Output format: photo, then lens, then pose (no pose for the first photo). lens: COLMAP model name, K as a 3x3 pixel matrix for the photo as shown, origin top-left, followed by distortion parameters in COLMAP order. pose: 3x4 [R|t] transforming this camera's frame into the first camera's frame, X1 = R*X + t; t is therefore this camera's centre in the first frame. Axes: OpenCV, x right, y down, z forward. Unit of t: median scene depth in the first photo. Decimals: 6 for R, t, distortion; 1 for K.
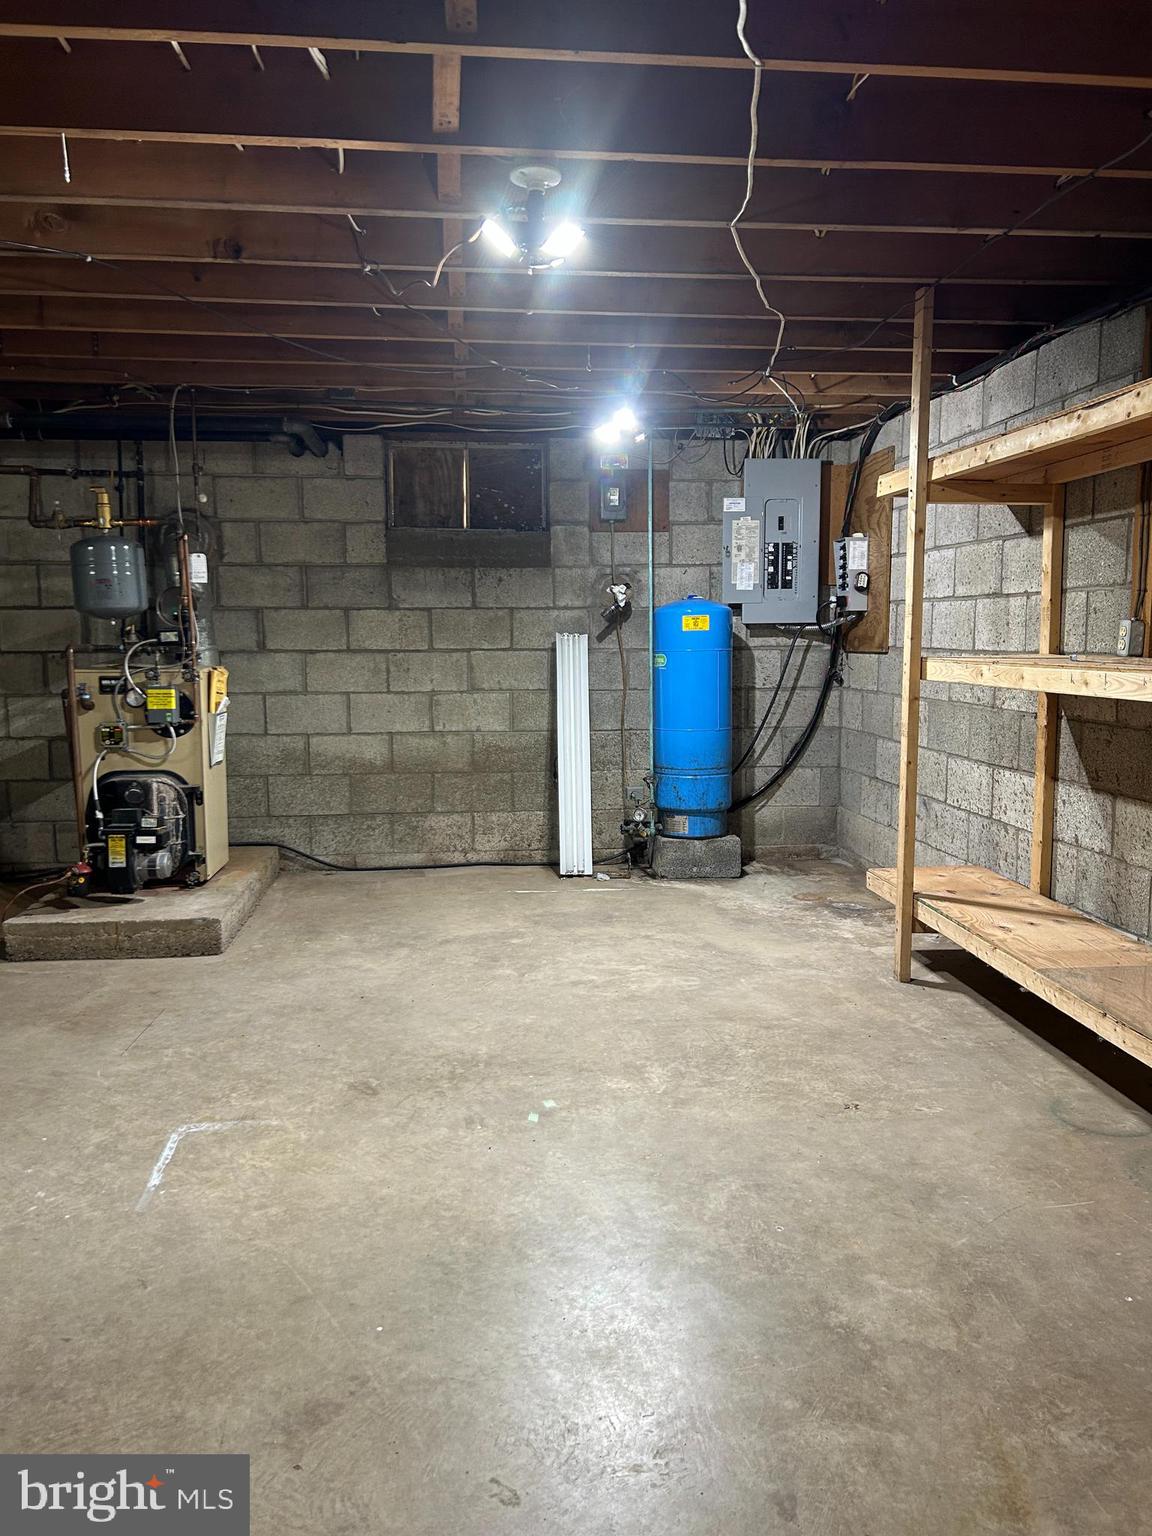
lens RADIAL K [[1156.9, 0, 573.8], [0, 1156.9, 774.2], [0, 0, 1]] dist [0.057187, -0.007505]
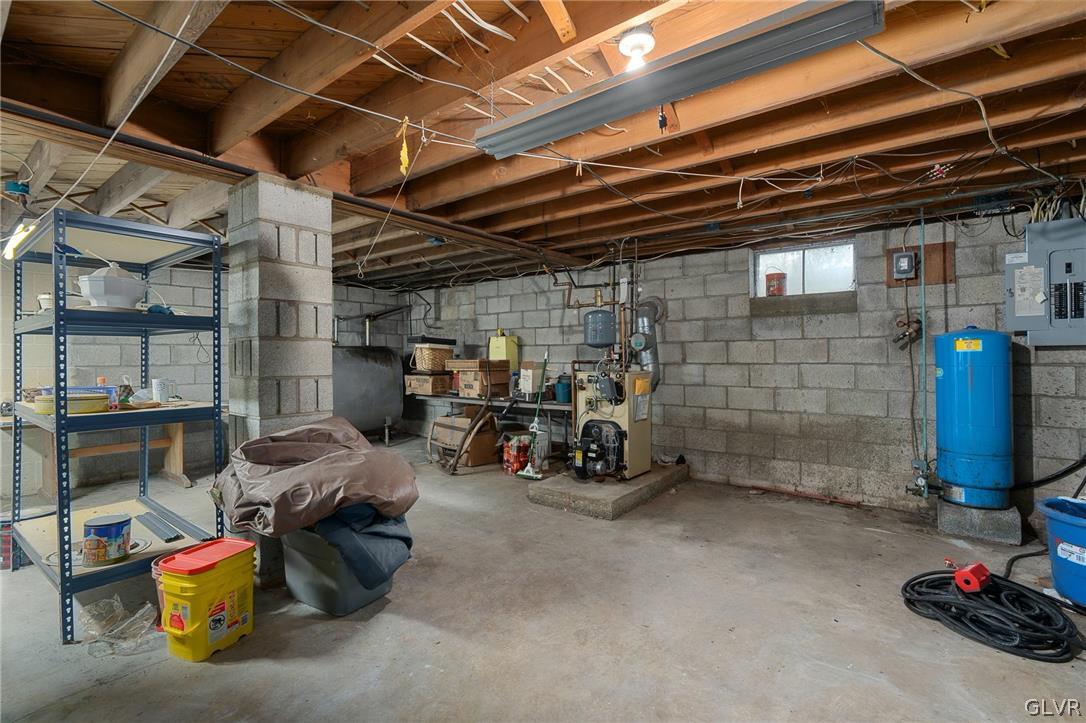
lens RADIAL K [[495.1, 0, 542.9], [0, 495.1, 352.7], [0, 0, 1]] dist [-0.004575, -0.000281]
pose [[0.722734, -0.004961, -0.691108, 0.136481], [-0.078787, 0.992864, -0.089519, -0.029331], [0.686621, 0.119148, 0.717186, 0.228473]]
